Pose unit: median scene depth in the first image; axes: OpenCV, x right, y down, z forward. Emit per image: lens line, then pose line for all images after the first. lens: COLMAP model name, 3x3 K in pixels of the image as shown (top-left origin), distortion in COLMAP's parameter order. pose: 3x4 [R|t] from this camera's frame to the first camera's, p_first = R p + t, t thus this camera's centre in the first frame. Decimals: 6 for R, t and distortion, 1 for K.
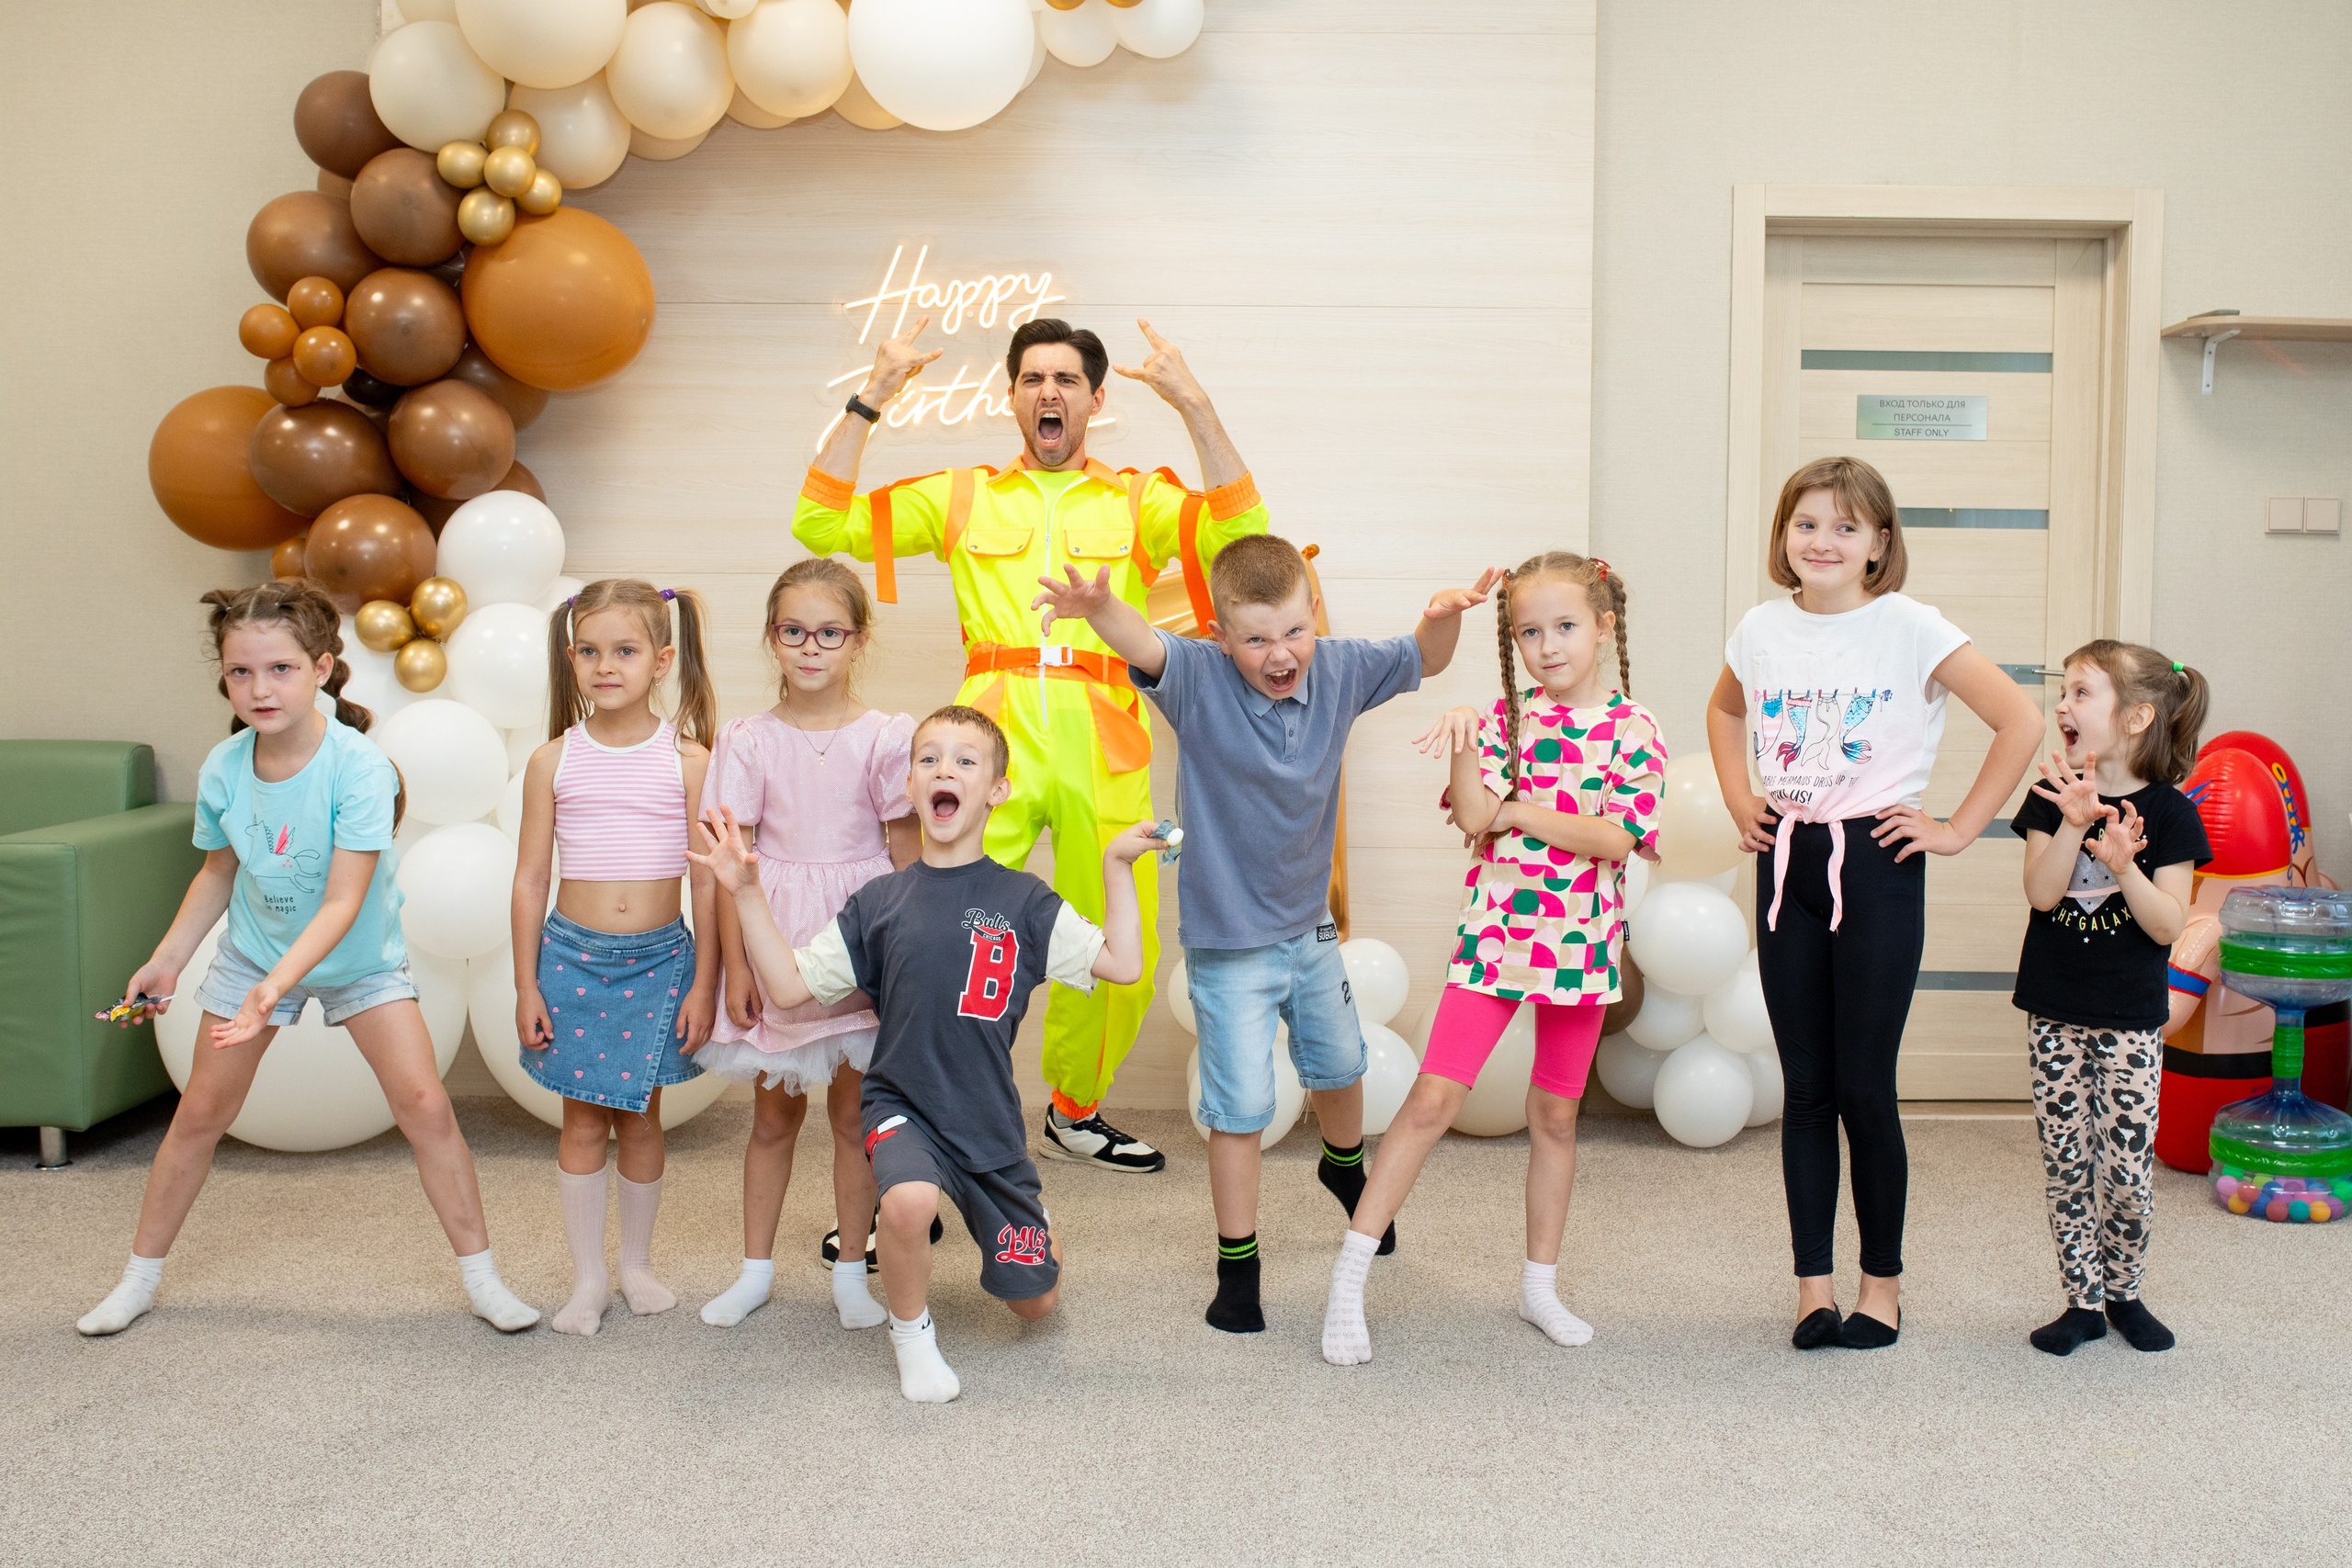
lens RADIAL K [[2414.1, 0, 1284.6], [0, 2414.1, 775.2], [0, 0, 1]] dist [-0.056570, 0.048436]
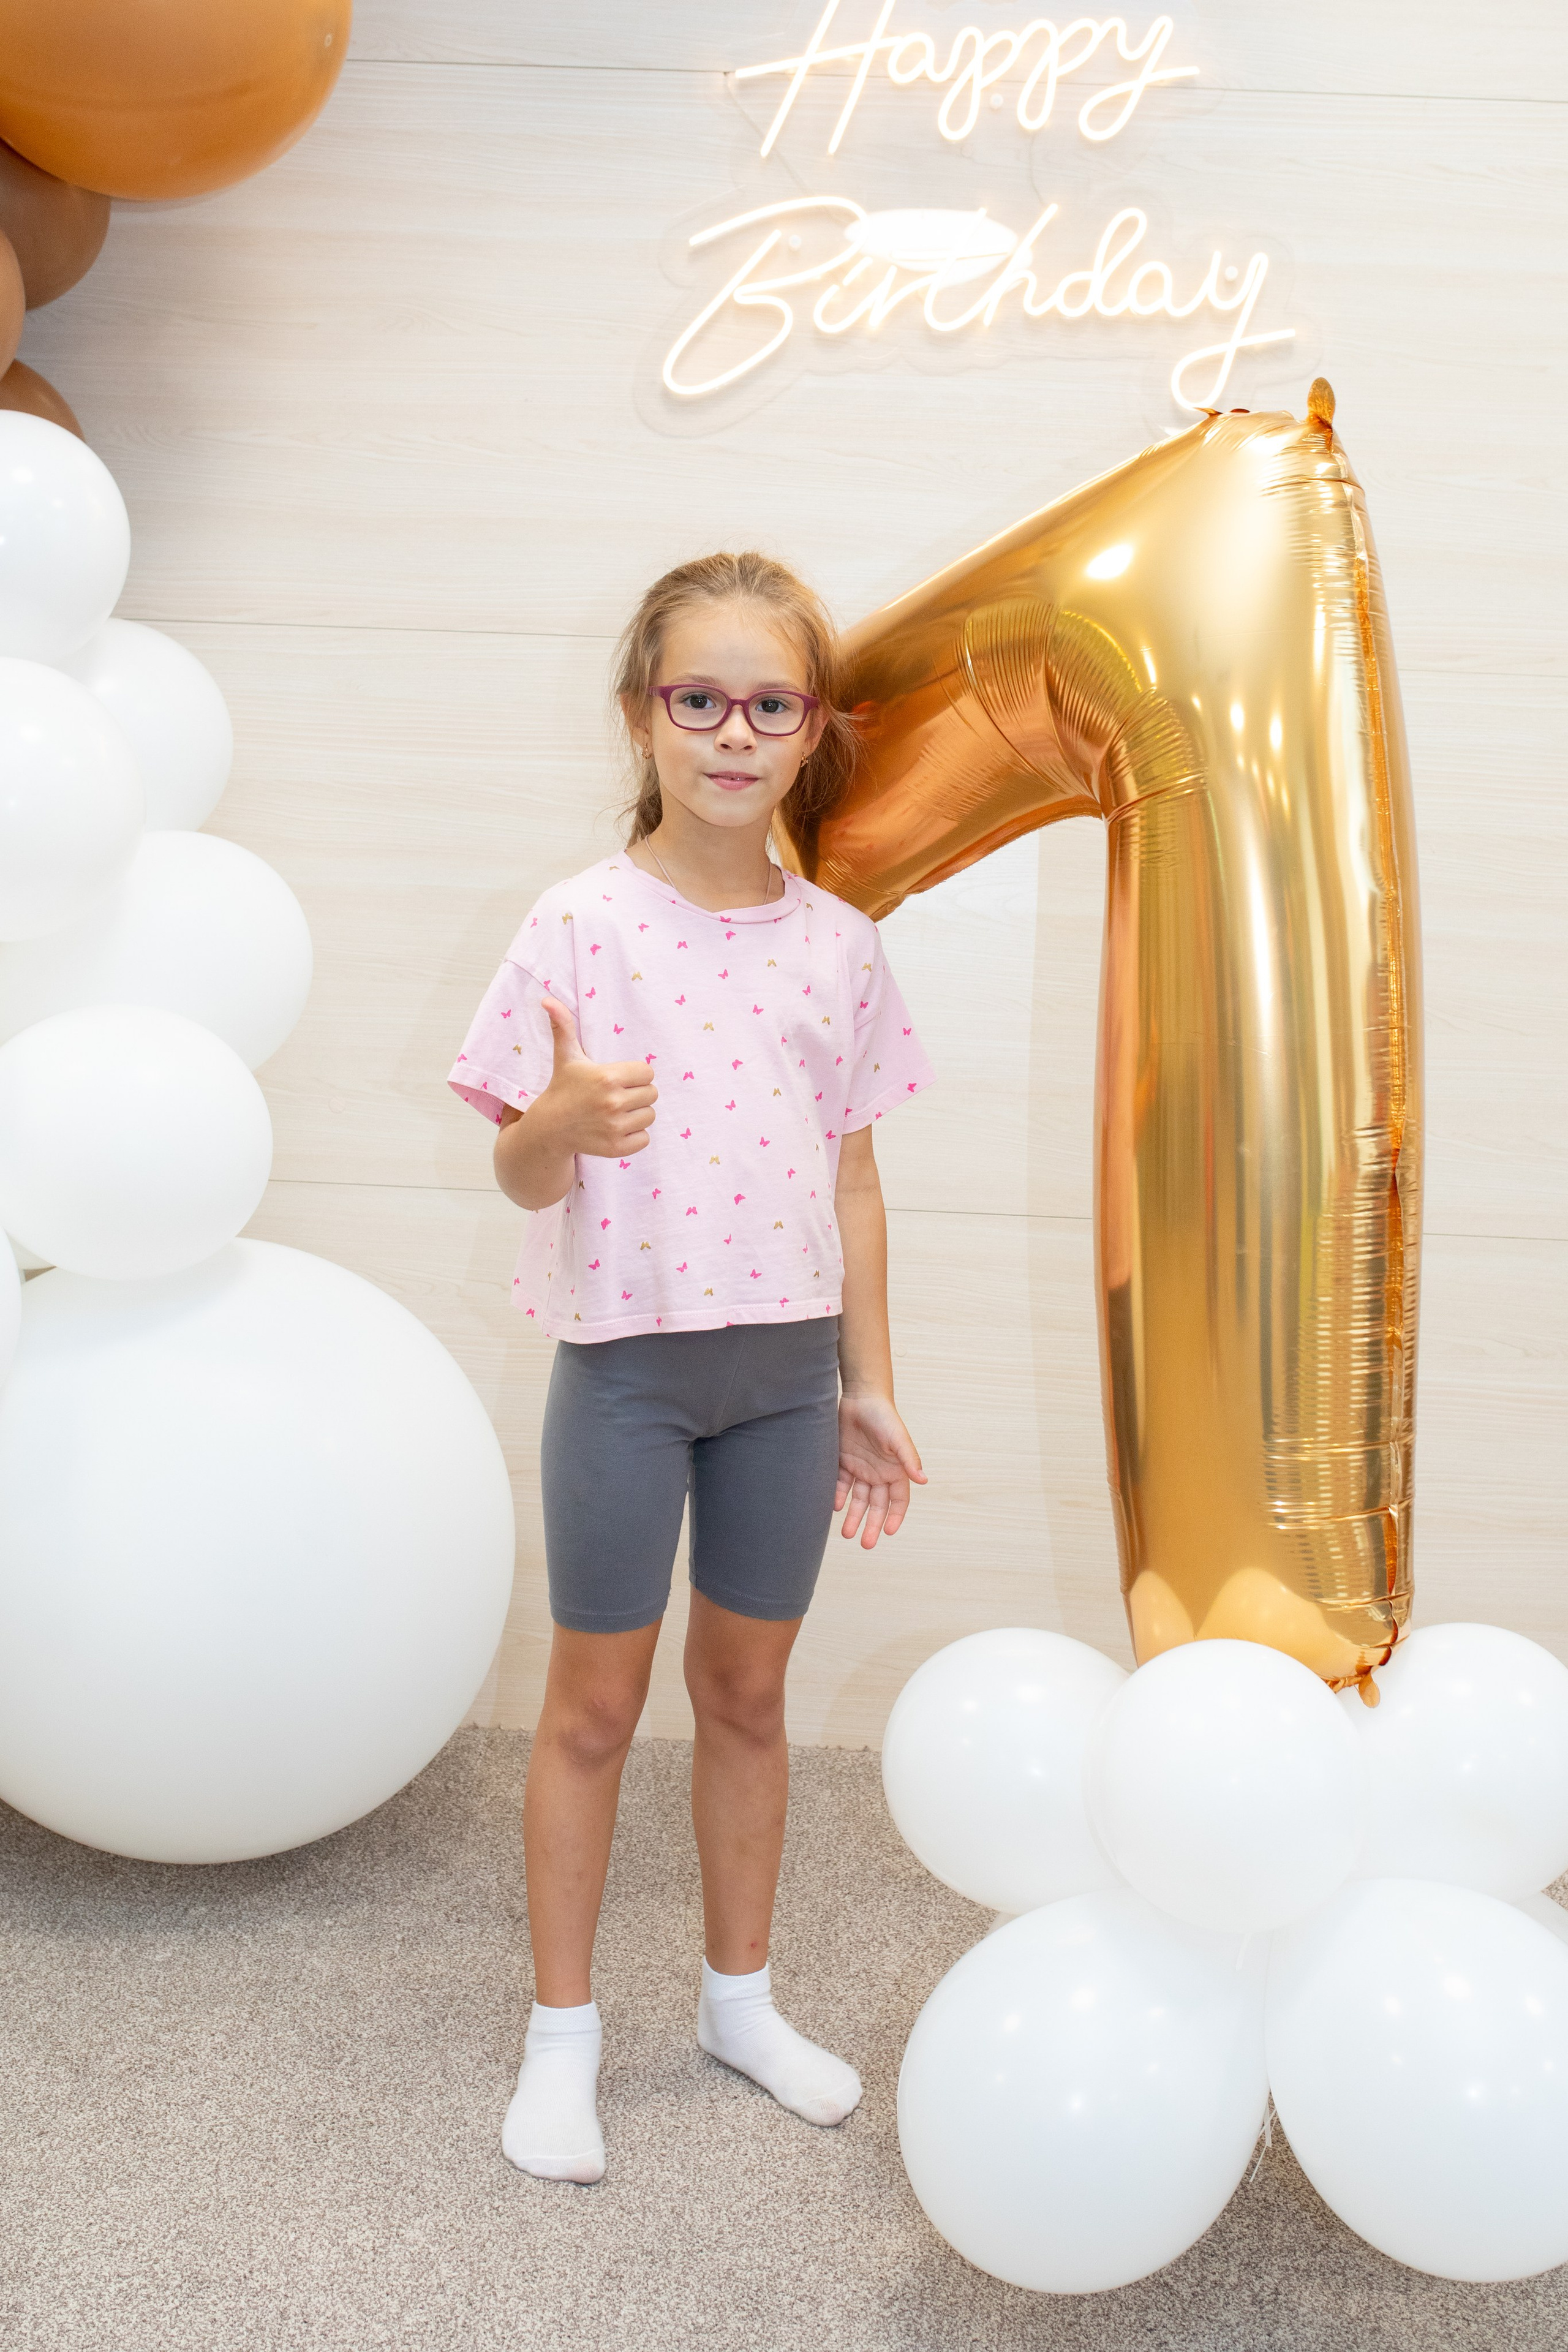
lens RADIAL K [[2631.4, 0, 789.0], [0, 2631.4, 1007.9], [0, 0, 1]] dist [-0.045871, 0.017112]
pose [[0.999045, 0.034966, -0.026192, -0.163588], [-0.034984, 0.999388, -0.000239, -0.012697], [0.026168, 0.001155, 0.999657, 0.523040]]
